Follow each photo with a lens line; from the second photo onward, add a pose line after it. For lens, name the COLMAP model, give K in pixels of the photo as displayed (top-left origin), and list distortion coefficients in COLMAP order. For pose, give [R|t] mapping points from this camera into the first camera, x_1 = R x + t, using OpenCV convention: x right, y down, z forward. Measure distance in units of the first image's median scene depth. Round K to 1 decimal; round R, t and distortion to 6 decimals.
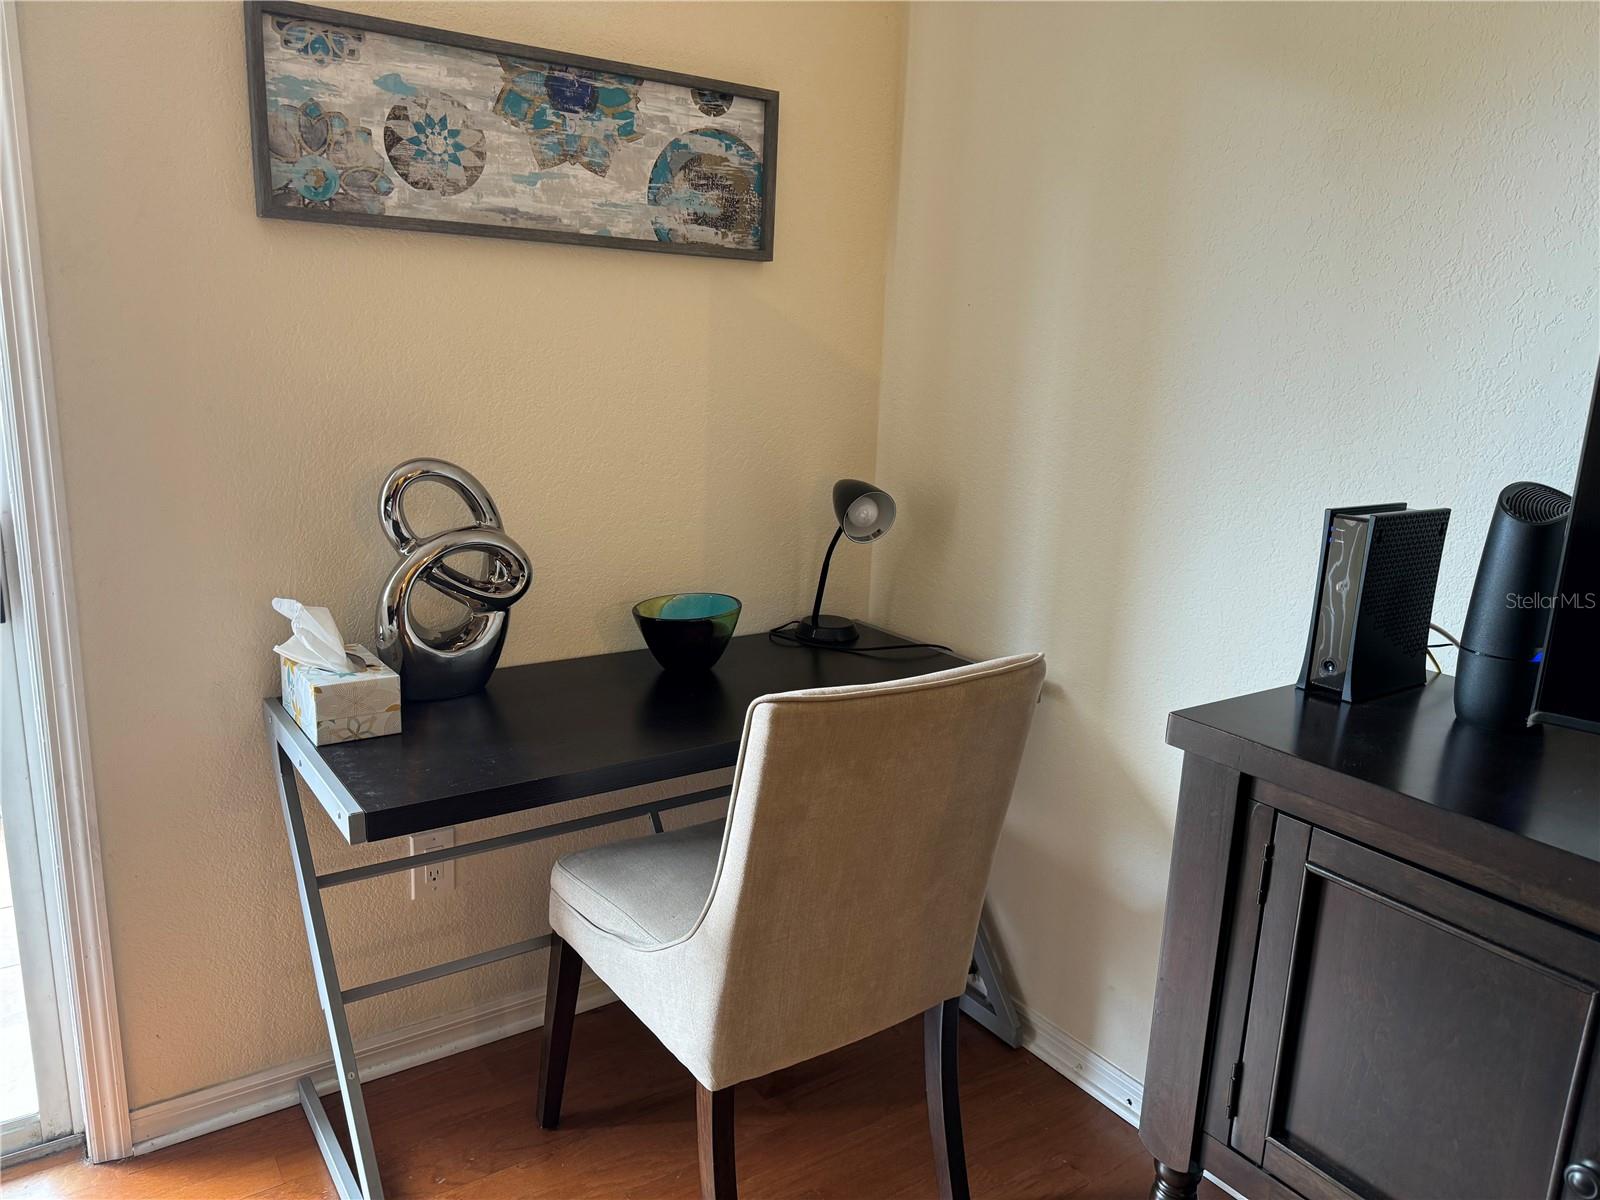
lens RADIAL K [[1125.3, 0, 798.5], [0, 1125.3, 604.8], [0, 0, 1]] dist [0.081469, -0.108590]
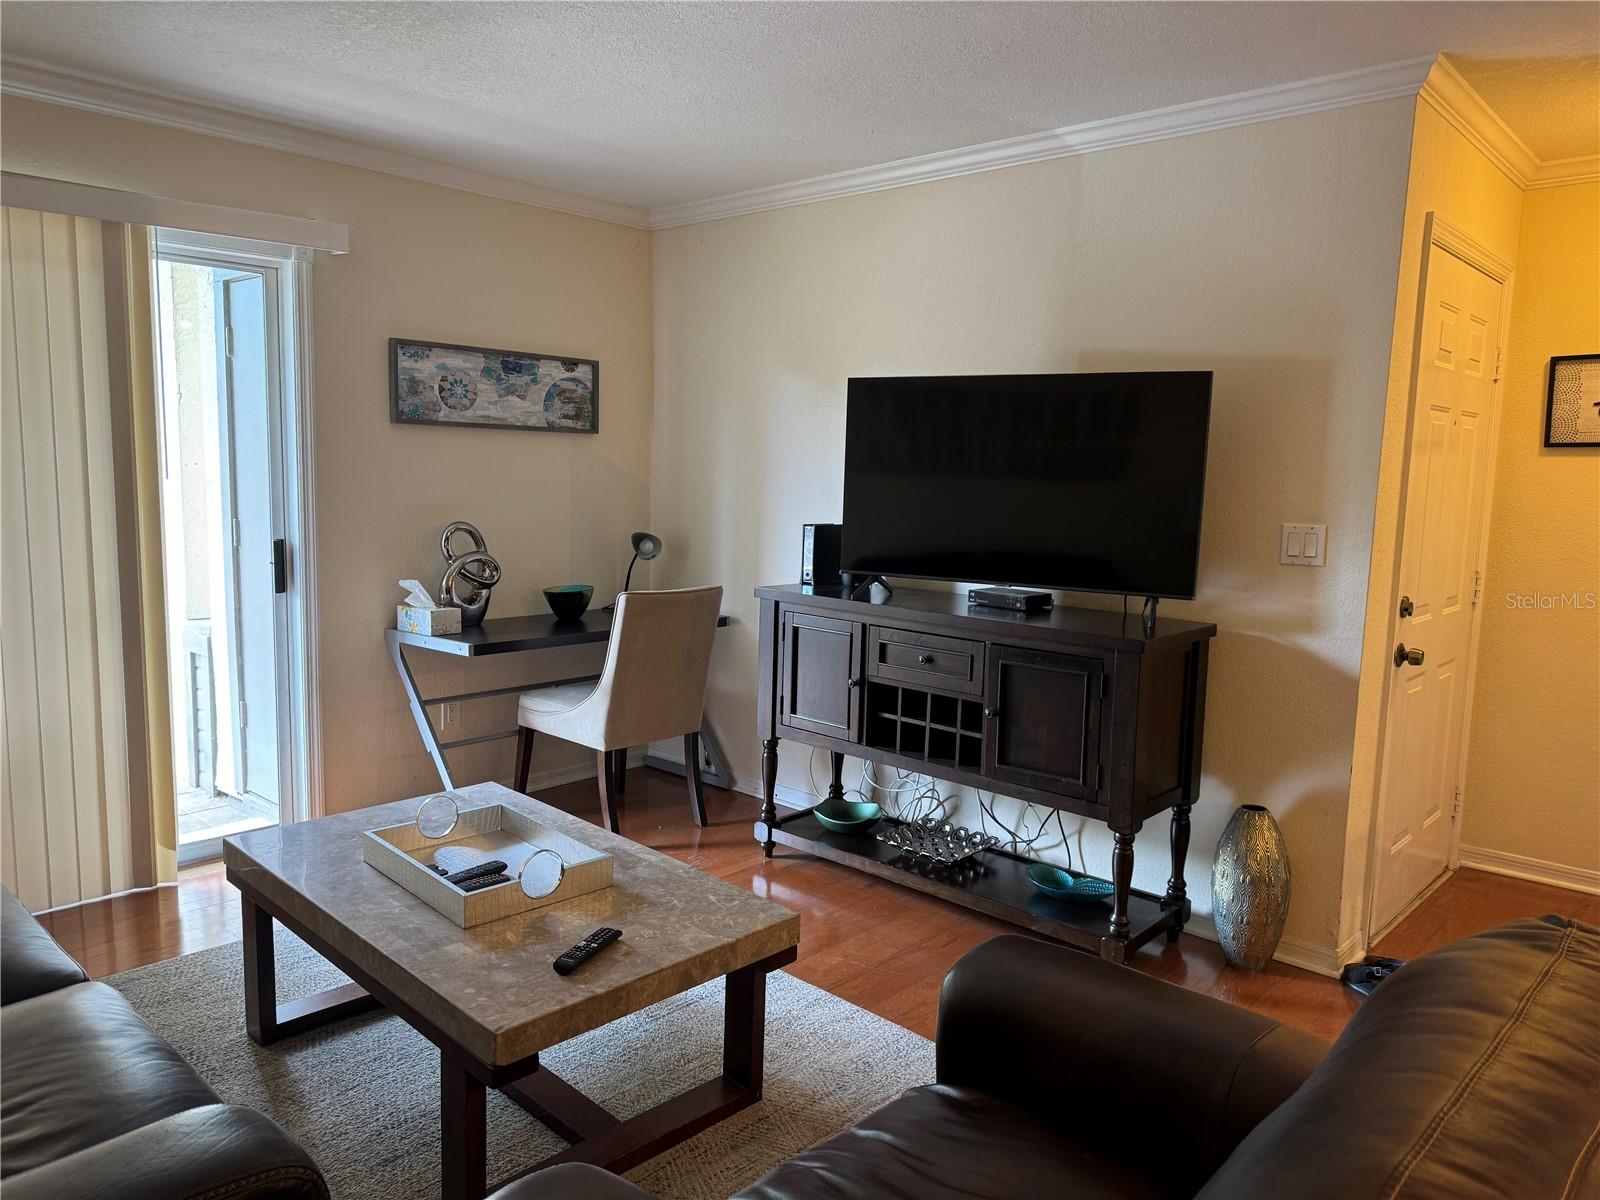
lens RADIAL K [[1110.8, 0, 800.0], [0, 1110.8, 600.0], [0, 0, 1]] dist [0.139967, -0.191557]
pose [[0.973752, -0.038286, 0.224368, -0.160896], [0.060985, 0.993595, -0.095128, 0.278751], [-0.219289, 0.106314, 0.969850, -1.307952]]
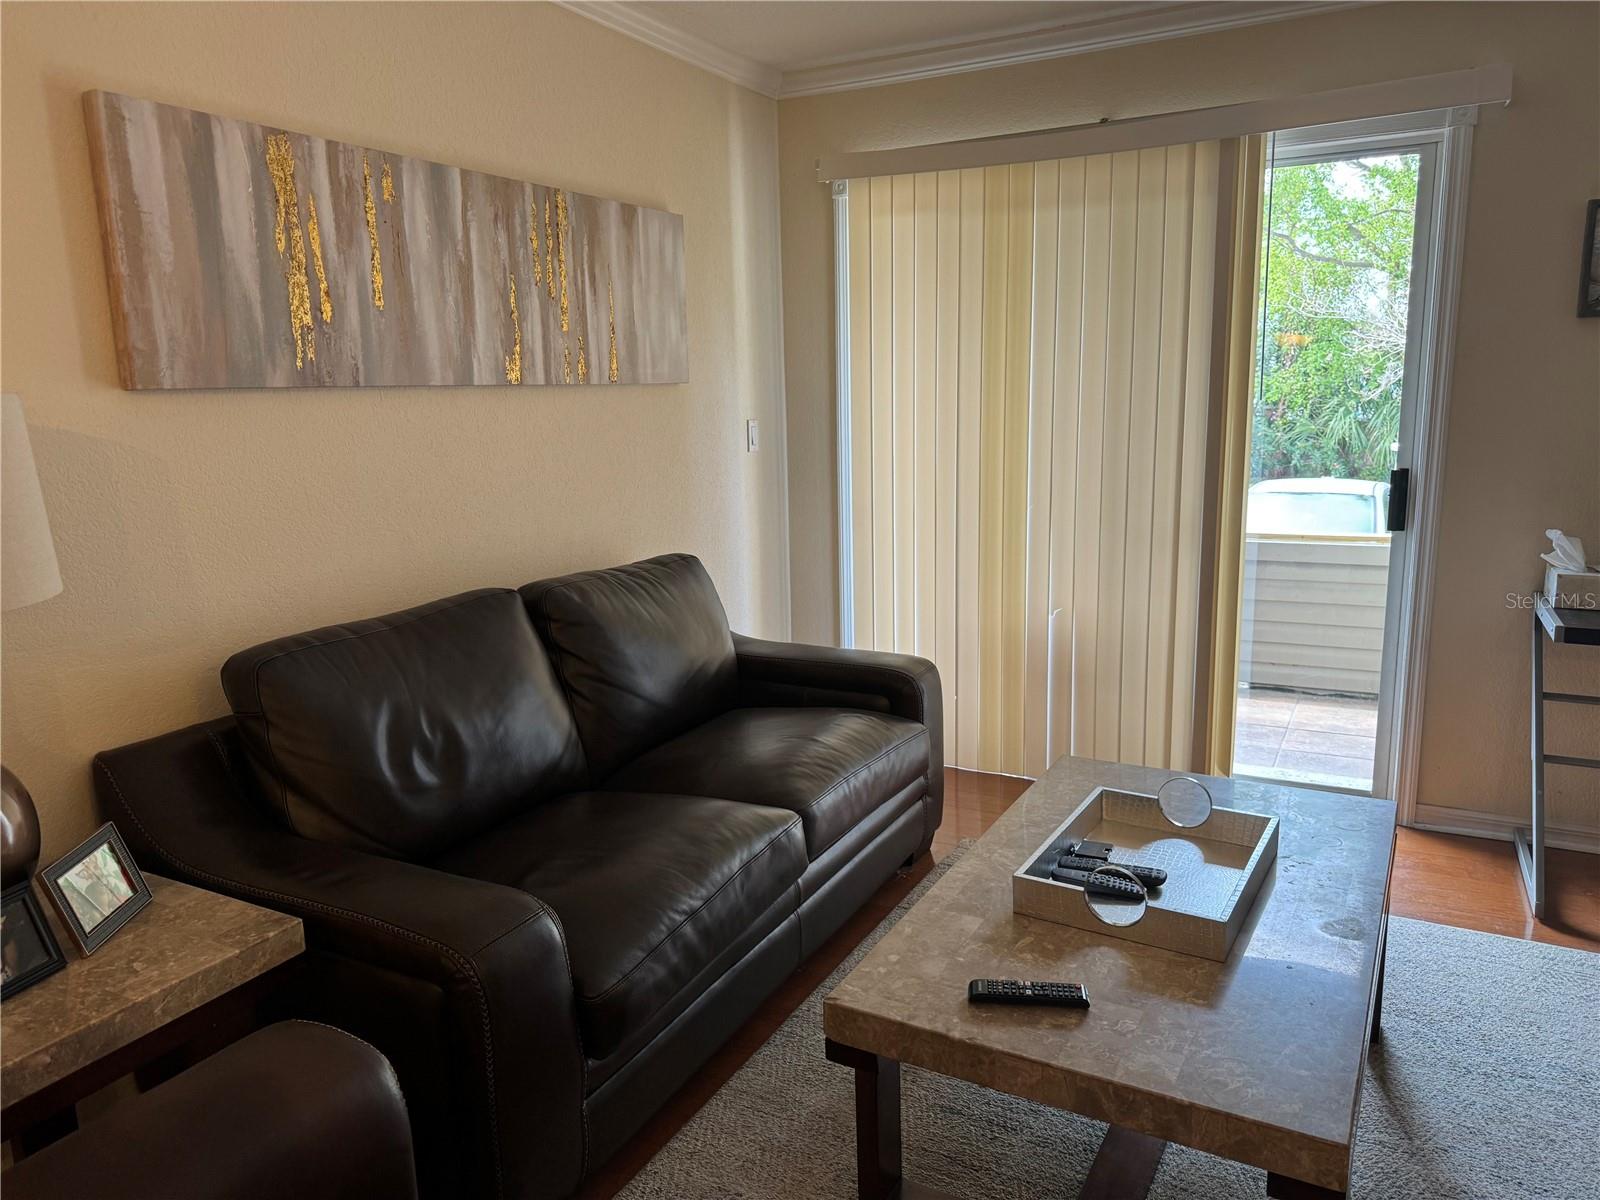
lens RADIAL K [[1125.3, 0, 798.5], [0, 1125.3, 604.8], [0, 0, 1]] dist [0.081469, -0.108590]
pose [[0.464923, 0.114858, -0.877869, 0.513349], [-0.161873, 0.985863, 0.043259, 0.199720], [0.870428, 0.121991, 0.476942, -0.761210]]
